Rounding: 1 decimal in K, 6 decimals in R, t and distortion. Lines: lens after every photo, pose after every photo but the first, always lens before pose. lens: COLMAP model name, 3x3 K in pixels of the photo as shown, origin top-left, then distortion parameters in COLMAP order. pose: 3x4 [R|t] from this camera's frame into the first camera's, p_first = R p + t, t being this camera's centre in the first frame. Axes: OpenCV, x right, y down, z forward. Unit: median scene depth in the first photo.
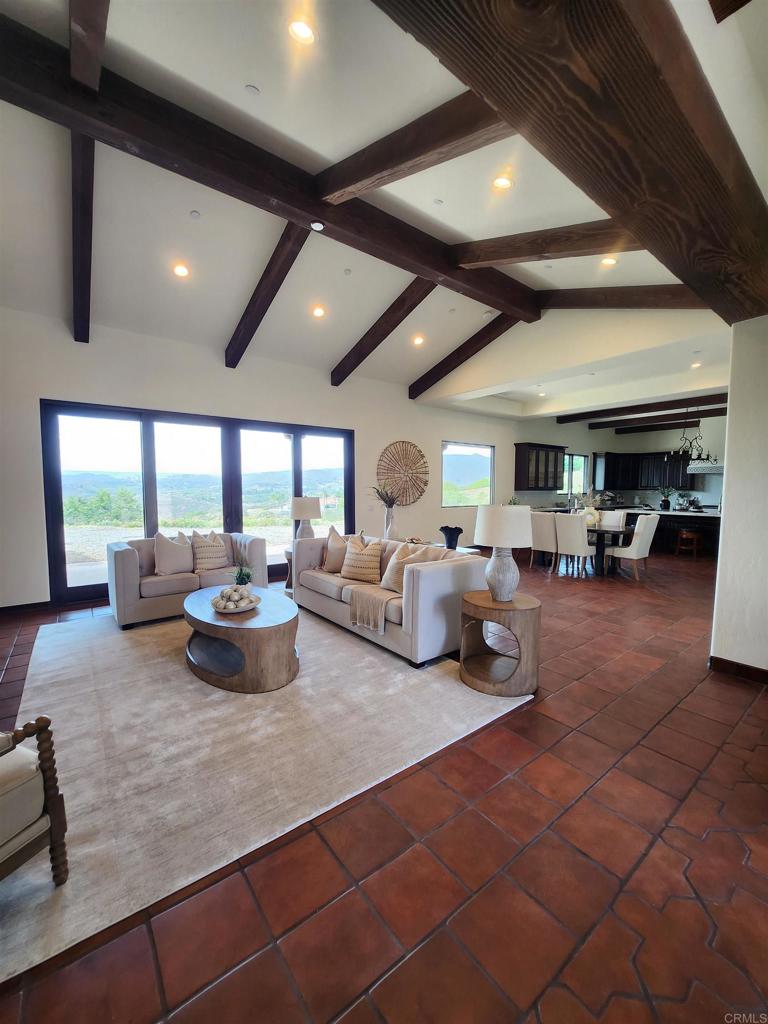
lens RADIAL K [[406.8, 0, 383.1], [0, 406.8, 515.4], [0, 0, 1]] dist [-0.015472, -0.001297]
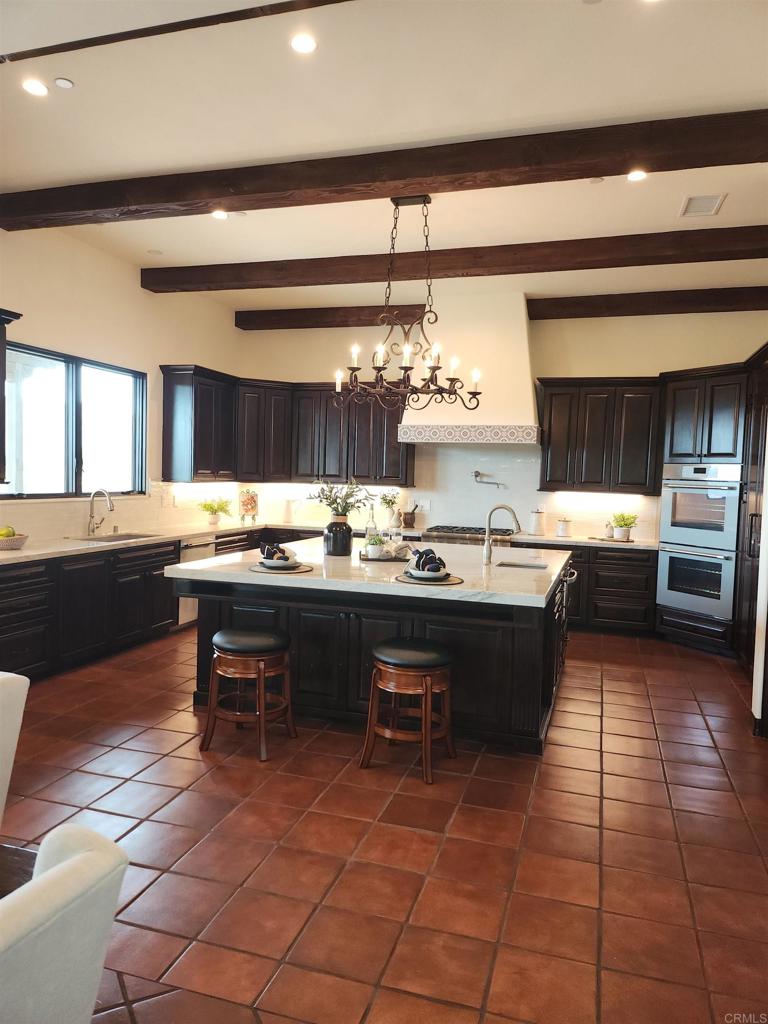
lens RADIAL K [[719.9, 0, 381.3], [0, 719.9, 508.7], [0, 0, 1]] dist [0.058274, -0.023935]
pose [[0.815943, -0.006870, 0.578092, 0.907245], [0.013356, 0.999887, -0.006969, -0.098610], [-0.577979, 0.013408, 0.815942, 1.192166]]
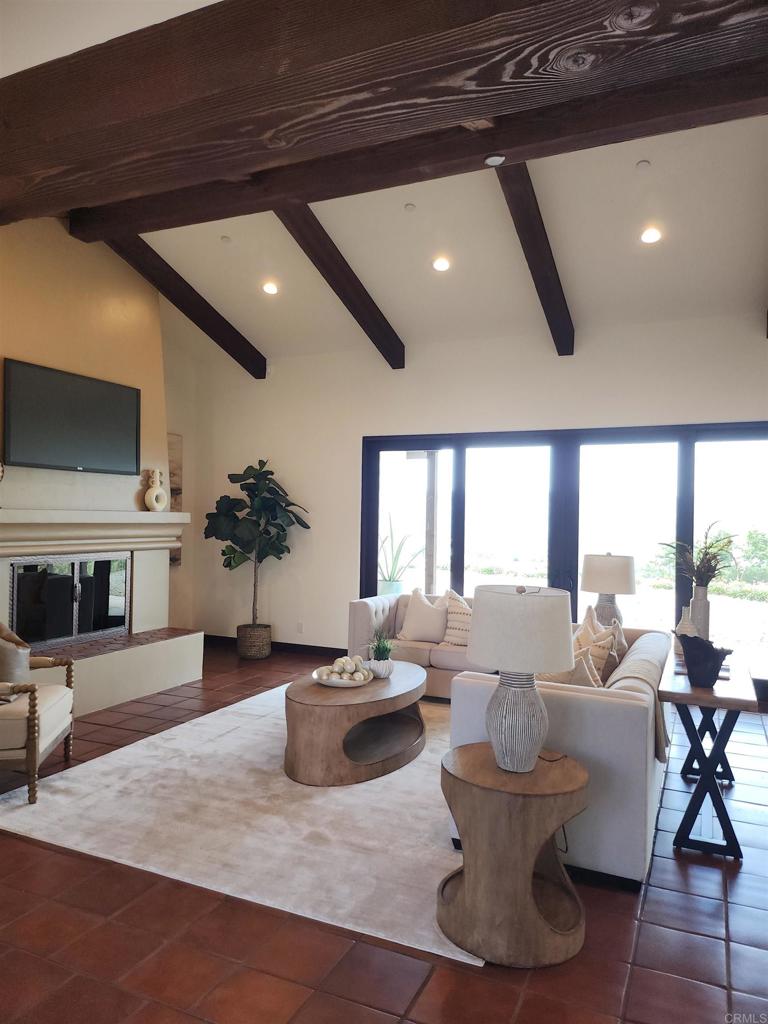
lens RADIAL K [[719.9, 0, 373.0], [0, 719.9, 512.3], [0, 0, 1]] dist [0.058274, -0.023935]
pose [[0.462136, 0.004538, -0.886797, 0.691474], [-0.077580, 0.996360, -0.035331, -0.051350], [0.883409, 0.085126, 0.460806, 0.242338]]
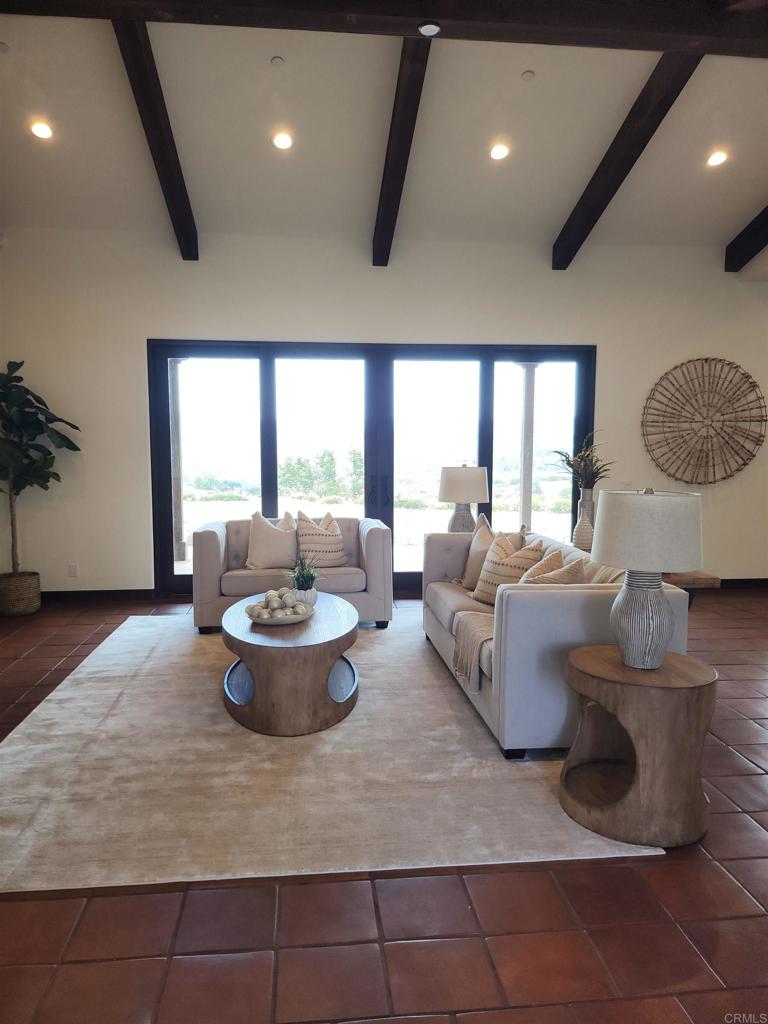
lens RADIAL K [[719.9, 0, 376.1], [0, 719.9, 511.2], [0, 0, 1]] dist [0.058274, -0.023935]
pose [[0.850886, 0.050244, -0.522942, 0.323615], [-0.036644, 0.998668, 0.036327, -0.014311], [0.524070, -0.011747, 0.851594, -0.009791]]
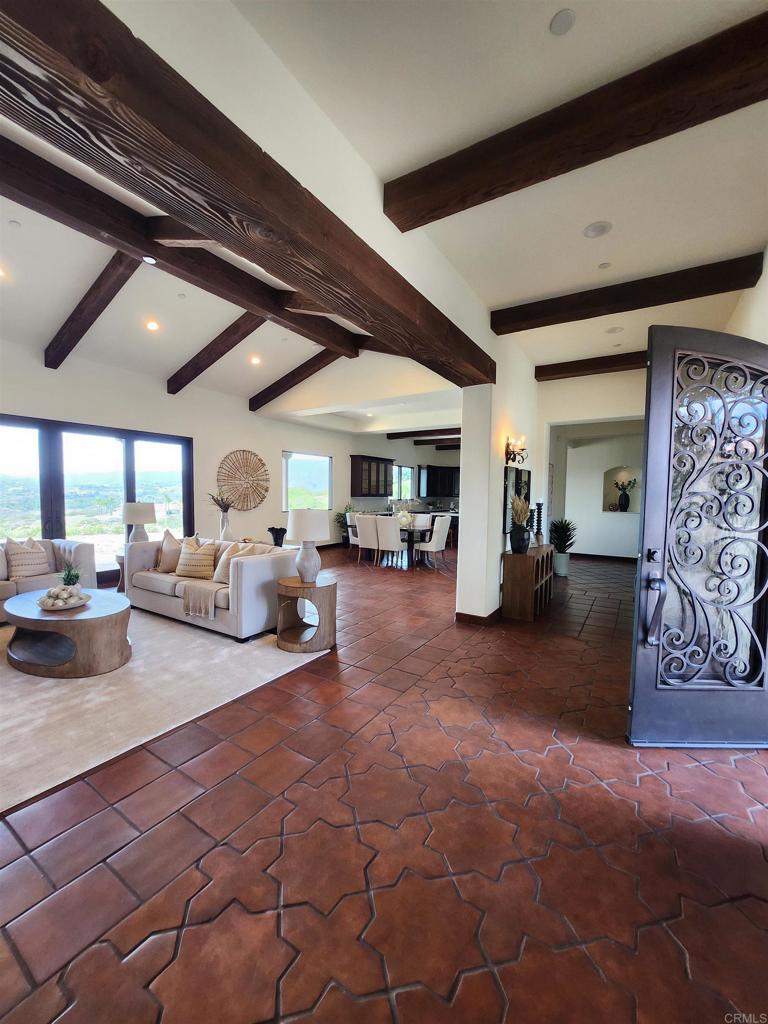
lens RADIAL K [[406.8, 0, 383.6], [0, 406.8, 514.1], [0, 0, 1]] dist [-0.015472, -0.001297]
pose [[0.939374, -0.008196, 0.342796, 0.048088], [0.013610, 0.999818, -0.013392, 0.007521], [-0.342624, 0.017246, 0.939314, -0.208783]]
